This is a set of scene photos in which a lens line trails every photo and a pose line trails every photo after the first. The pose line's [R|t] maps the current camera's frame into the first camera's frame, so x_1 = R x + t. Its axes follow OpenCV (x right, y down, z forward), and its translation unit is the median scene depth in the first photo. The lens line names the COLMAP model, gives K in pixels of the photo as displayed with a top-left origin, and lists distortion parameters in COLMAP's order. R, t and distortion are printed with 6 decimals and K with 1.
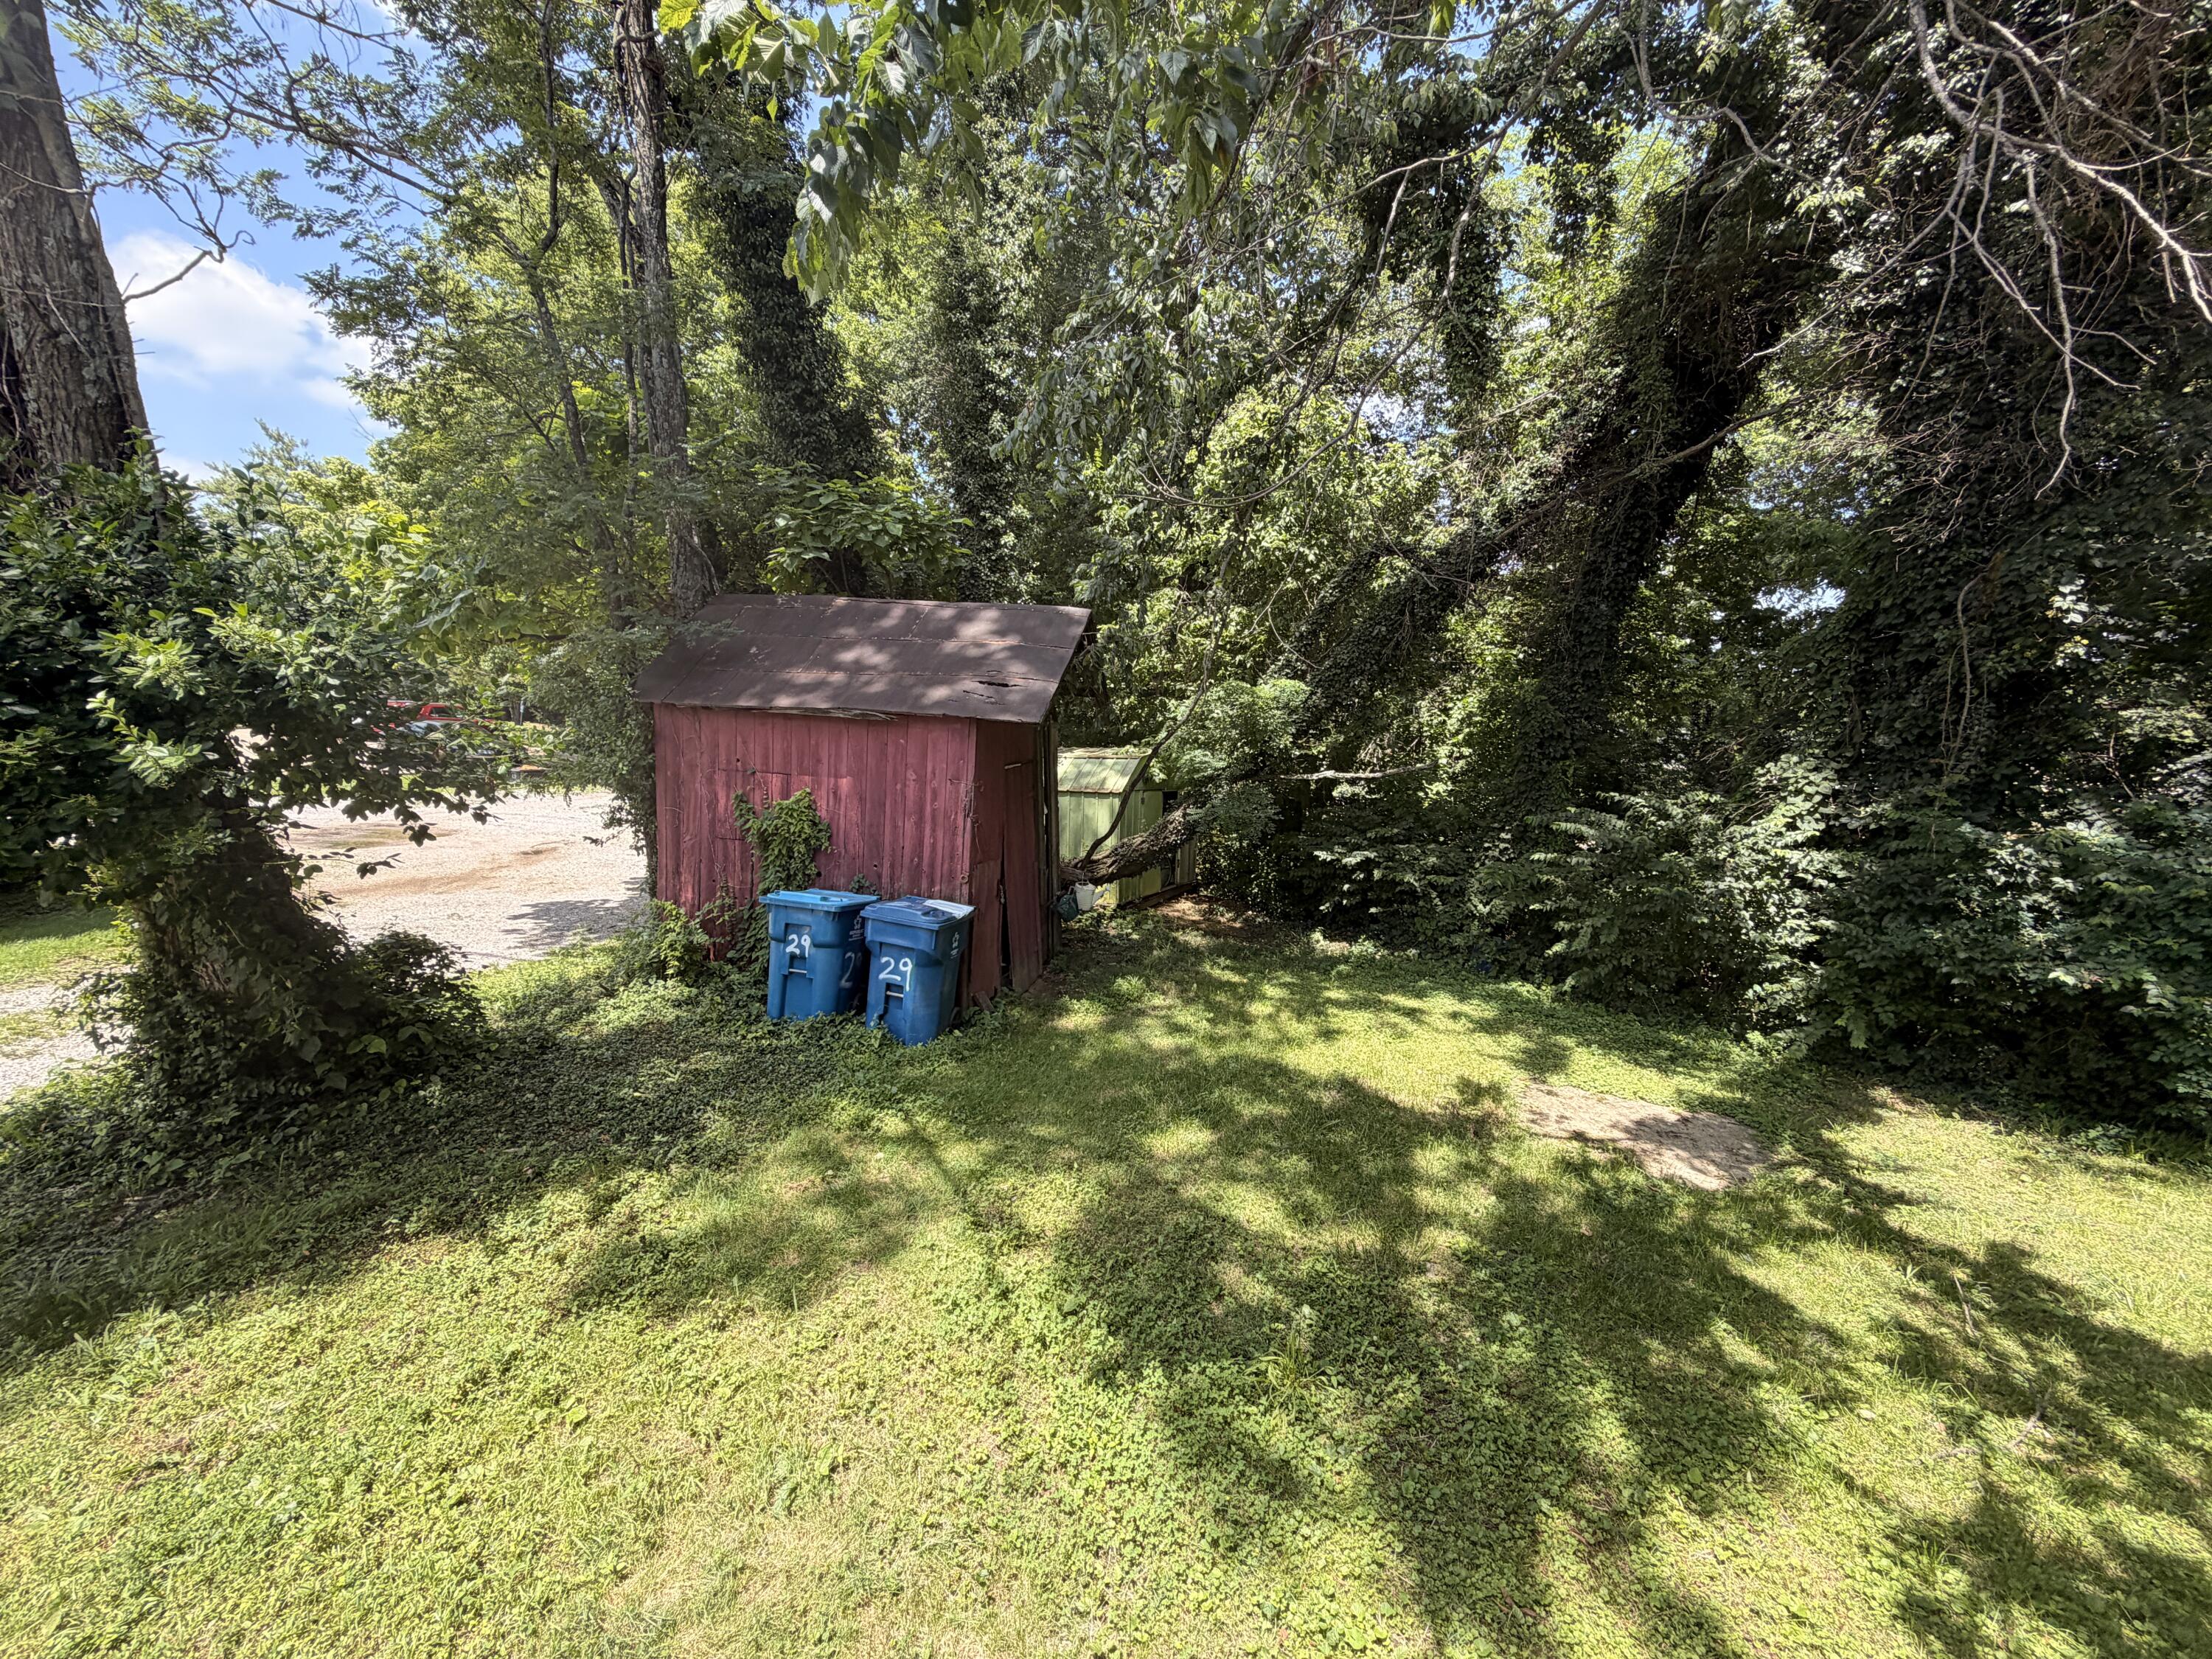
lens RADIAL K [[886.0, 0, 1094.8], [0, 886.0, 829.1], [0, 0, 1]] dist [0.000945, 0.000967]
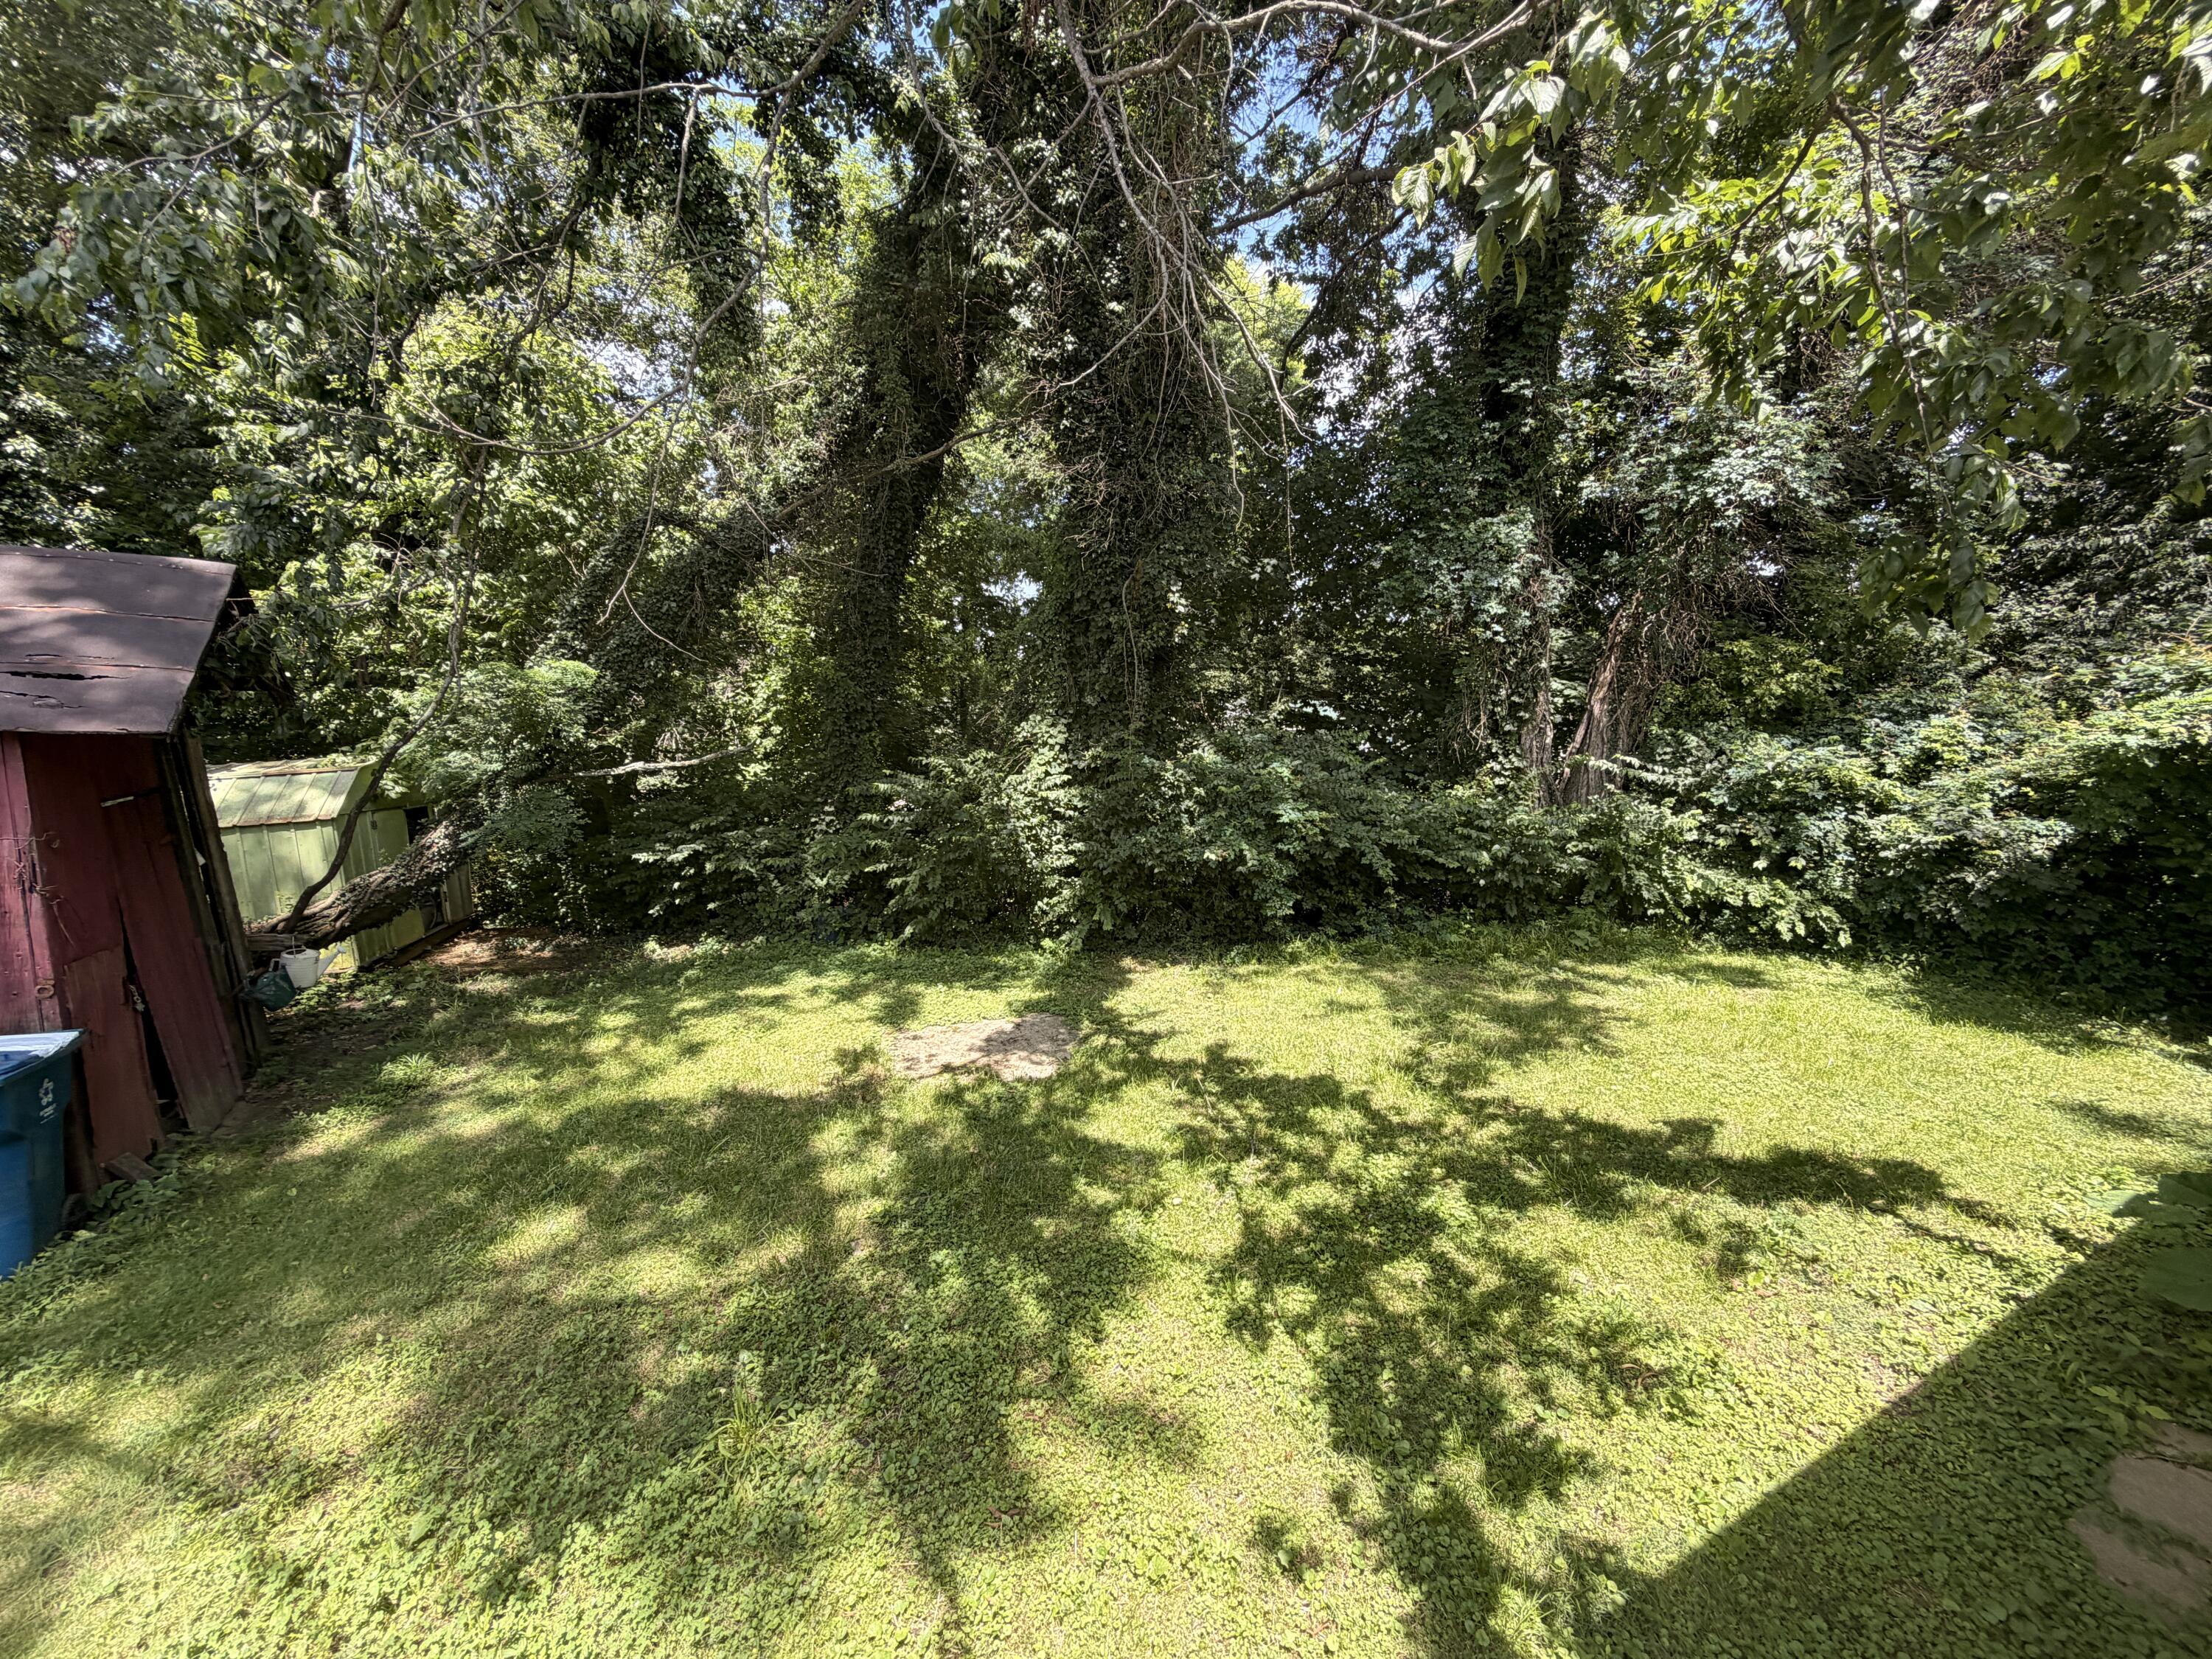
lens RADIAL K [[886.0, 0, 1099.1], [0, 886.0, 830.4], [0, 0, 1]] dist [0.000945, 0.000967]
pose [[0.722512, -0.146783, 0.675597, -0.018763], [0.130672, 0.988582, 0.075038, -0.005651], [-0.678897, 0.034066, 0.733443, 0.037206]]
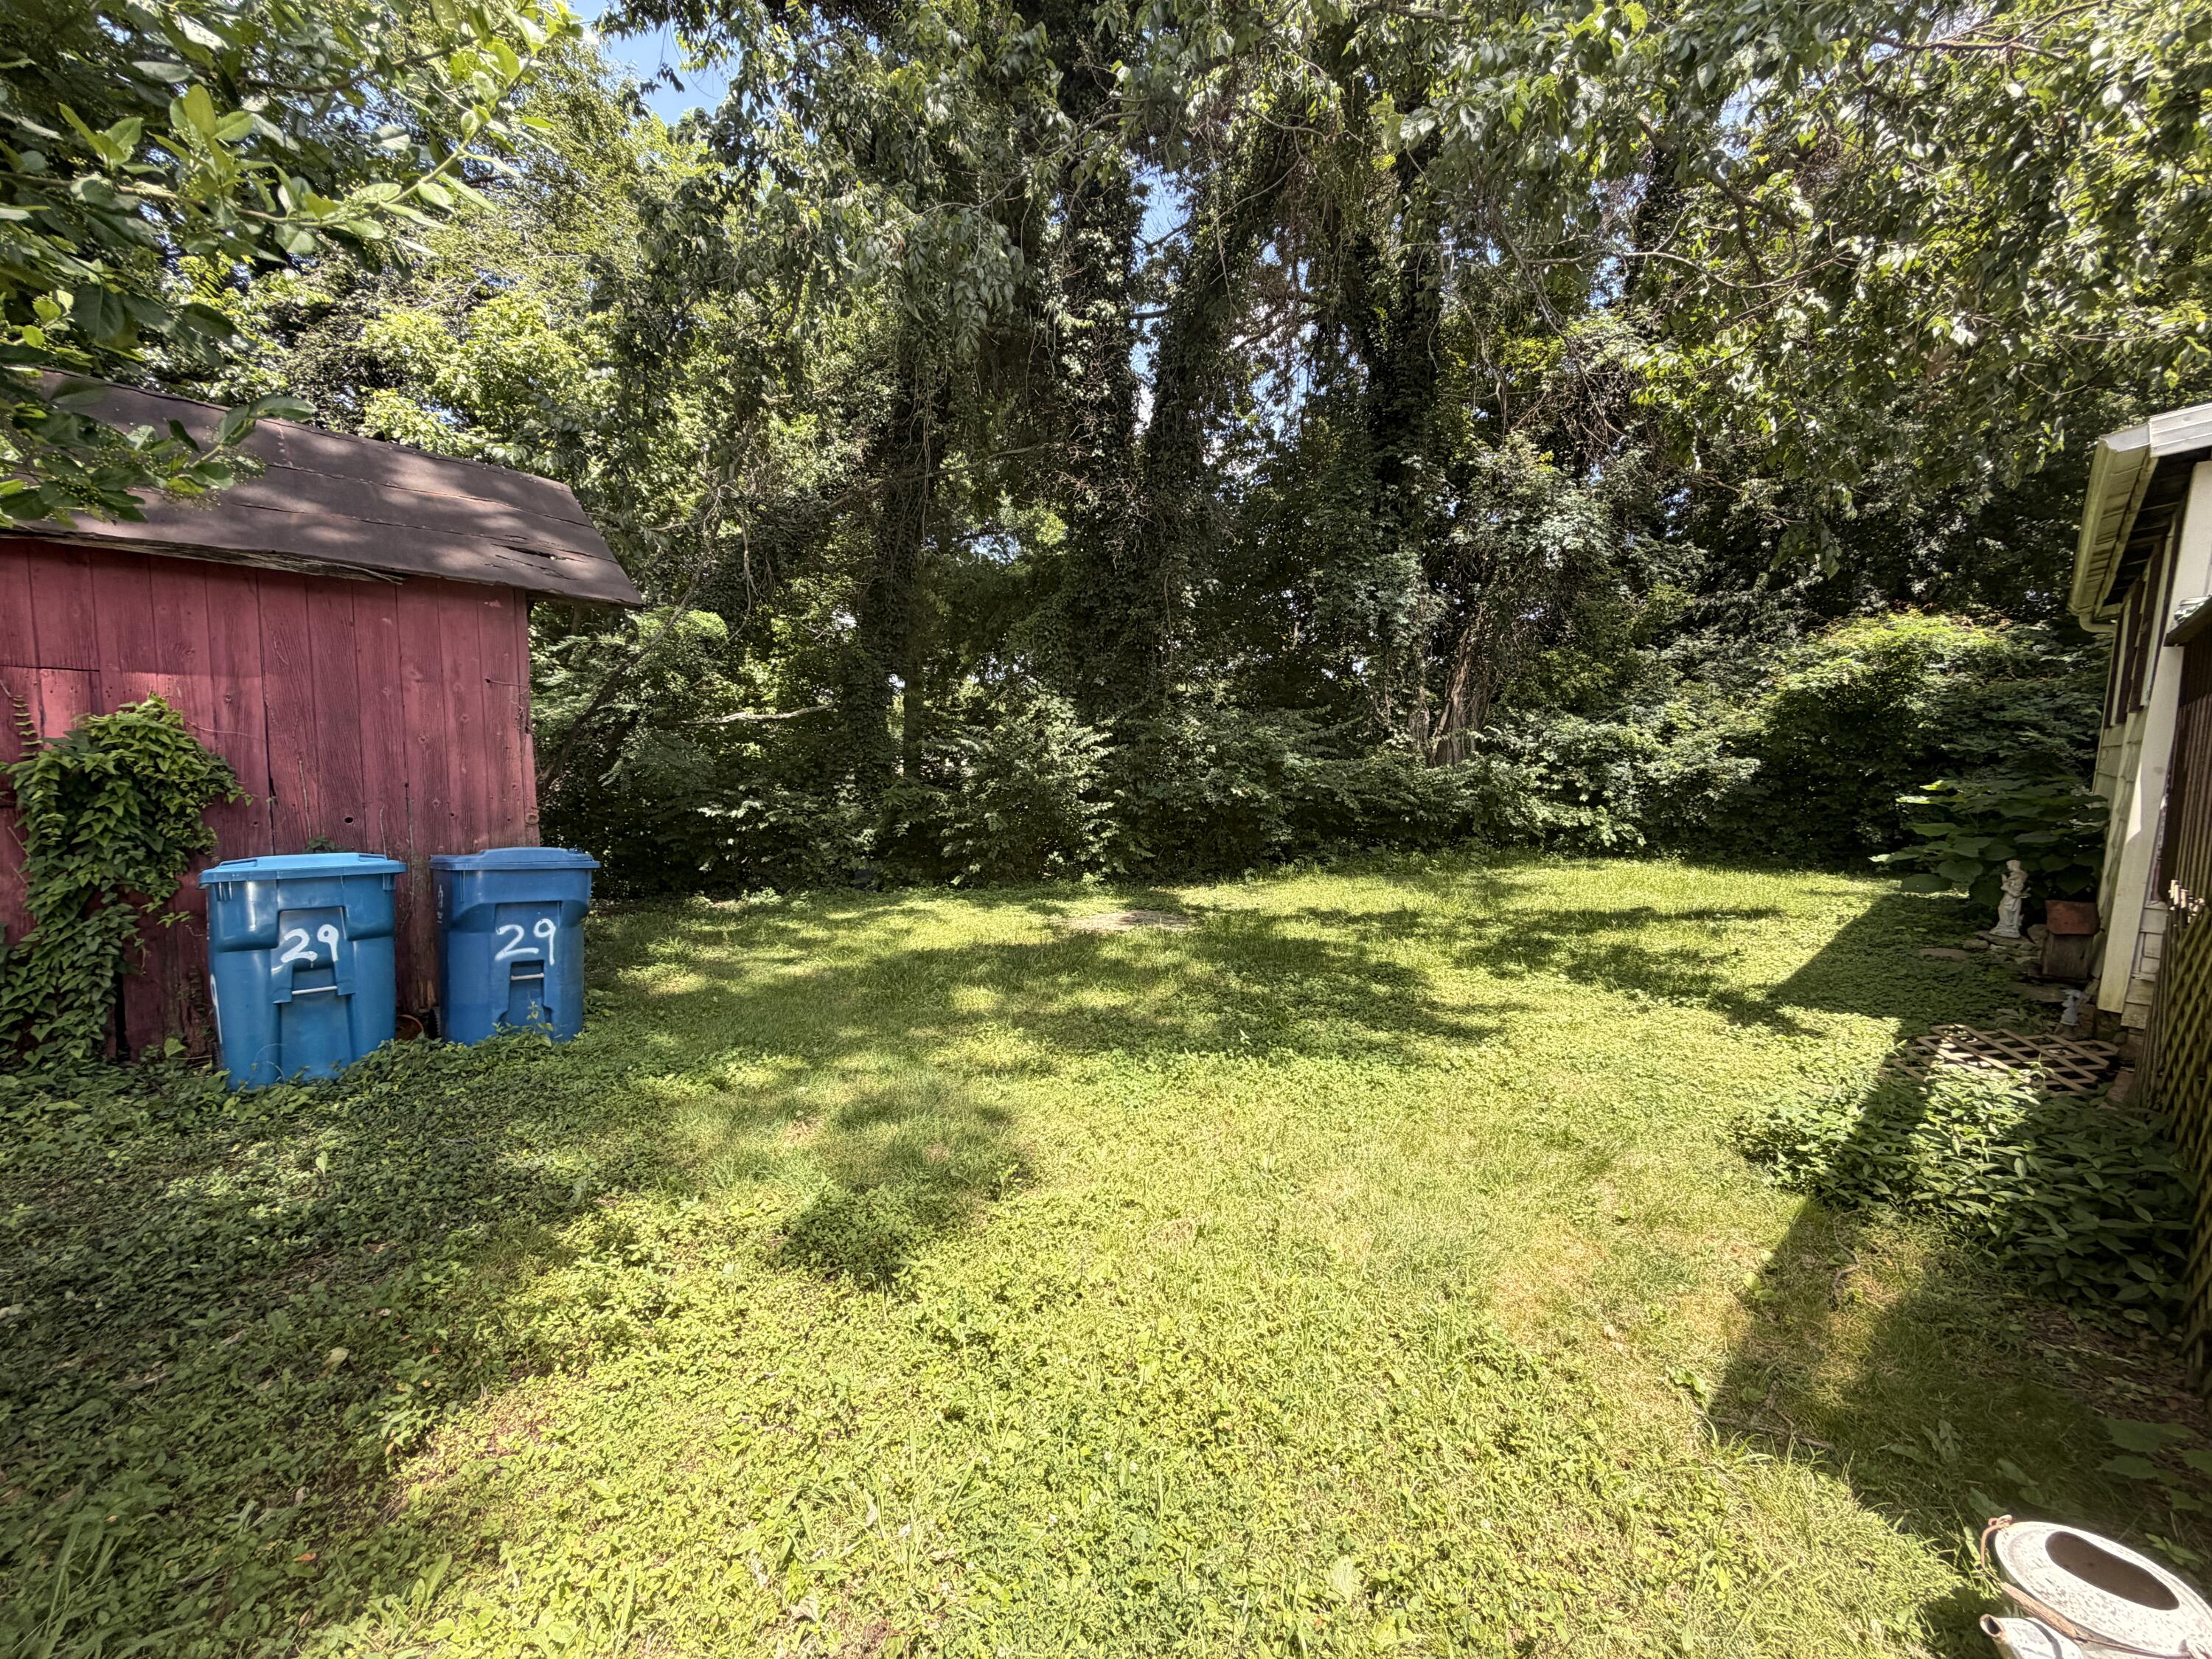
lens RADIAL K [[886.0, 0, 1093.0], [0, 886.0, 836.2], [0, 0, 1]] dist [0.000945, 0.000967]
pose [[0.502985, -0.115883, 0.856491, -0.533397], [0.136495, 0.989185, 0.053678, 0.093262], [-0.853449, 0.089908, 0.513363, 0.242107]]
